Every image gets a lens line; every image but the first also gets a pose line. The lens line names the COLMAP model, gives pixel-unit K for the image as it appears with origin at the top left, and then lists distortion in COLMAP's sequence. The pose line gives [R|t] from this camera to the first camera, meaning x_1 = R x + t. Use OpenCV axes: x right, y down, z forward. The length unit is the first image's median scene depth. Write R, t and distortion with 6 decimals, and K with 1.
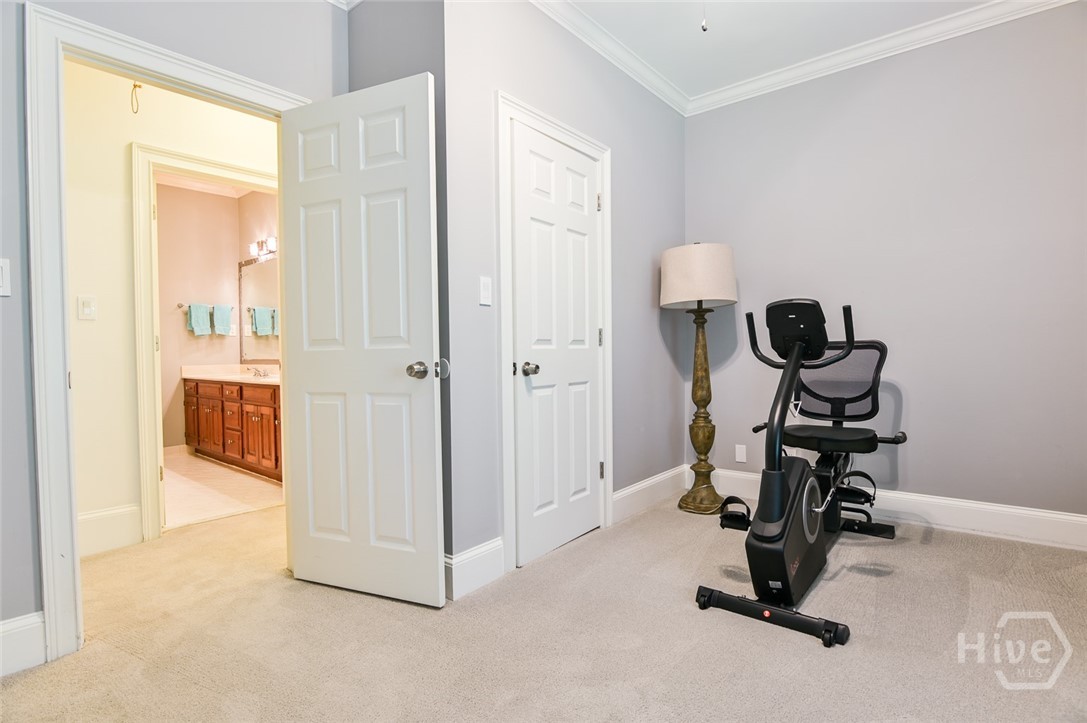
lens RADIAL K [[532.9, 0, 545.4], [0, 532.9, 360.7], [0, 0, 1]] dist [-0.027357, 0.005132]
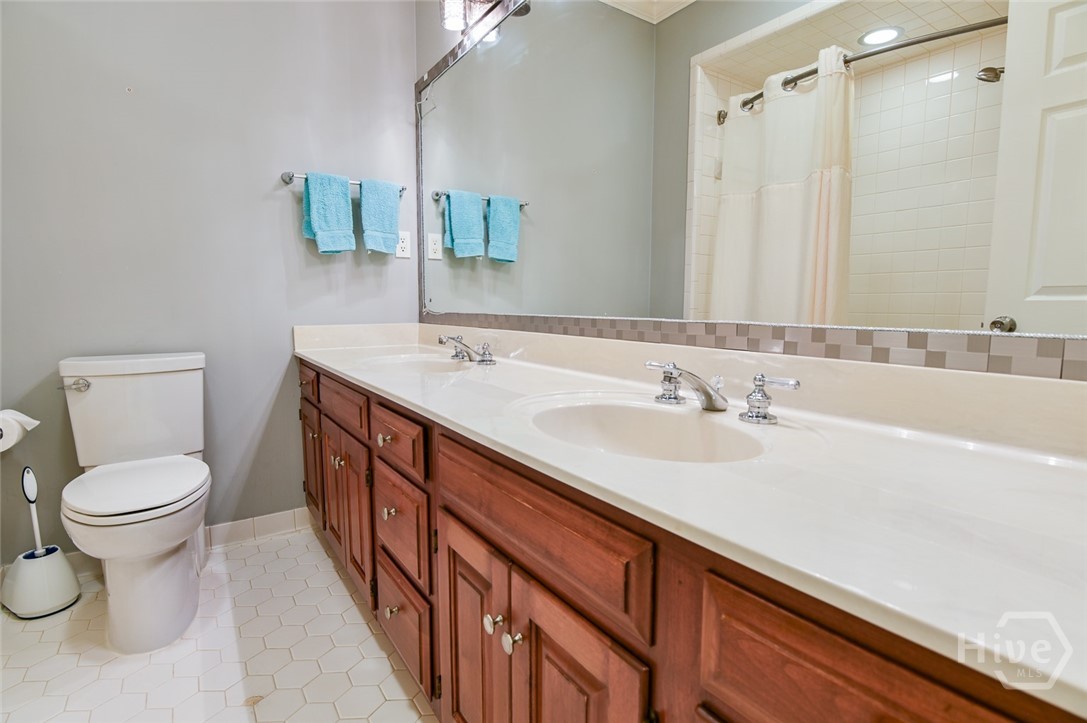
lens RADIAL K [[532.9, 0, 545.4], [0, 532.9, 360.7], [0, 0, 1]] dist [-0.027357, 0.005132]
pose [[0.959650, 0.043082, -0.277877, -0.358085], [-0.019113, 0.995902, 0.088398, -0.003486], [0.280547, -0.079520, 0.956541, 0.613178]]
